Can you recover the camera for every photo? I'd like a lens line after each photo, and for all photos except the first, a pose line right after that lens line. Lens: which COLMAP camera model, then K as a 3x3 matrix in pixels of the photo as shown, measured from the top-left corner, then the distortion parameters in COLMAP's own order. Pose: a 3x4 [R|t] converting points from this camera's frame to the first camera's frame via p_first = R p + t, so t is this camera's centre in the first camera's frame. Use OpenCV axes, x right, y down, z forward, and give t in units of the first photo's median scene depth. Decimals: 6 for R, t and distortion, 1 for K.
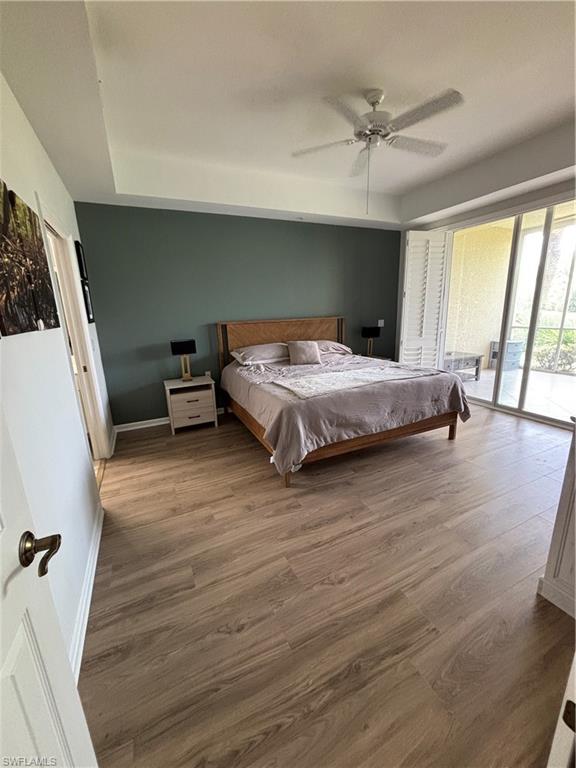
lens RADIAL K [[309.2, 0, 285.1], [0, 309.2, 385.3], [0, 0, 1]] dist [-0.003720, 0.000953]
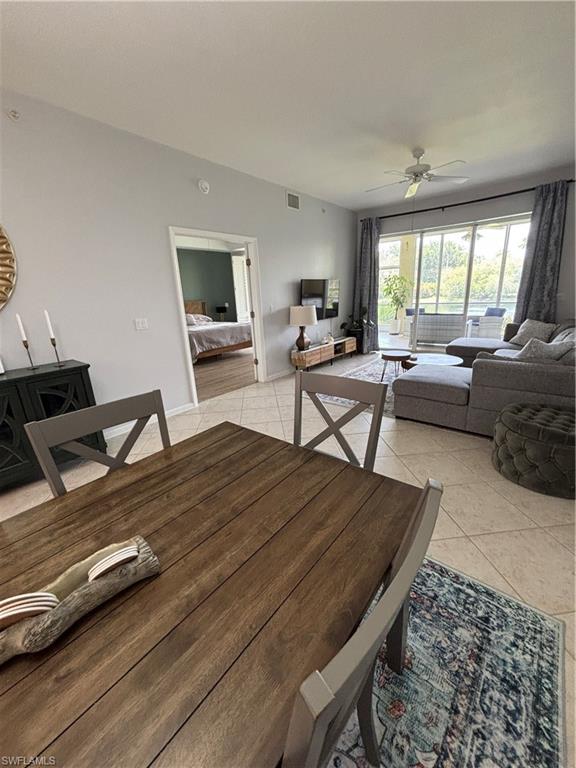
lens RADIAL K [[309.2, 0, 290.6], [0, 309.2, 387.4], [0, 0, 1]] dist [-0.003720, 0.000953]
pose [[0.897452, -0.136057, 0.419604, -0.203207], [0.121993, 0.990697, 0.060315, 0.250020], [-0.423907, -0.002941, 0.905701, -0.919158]]
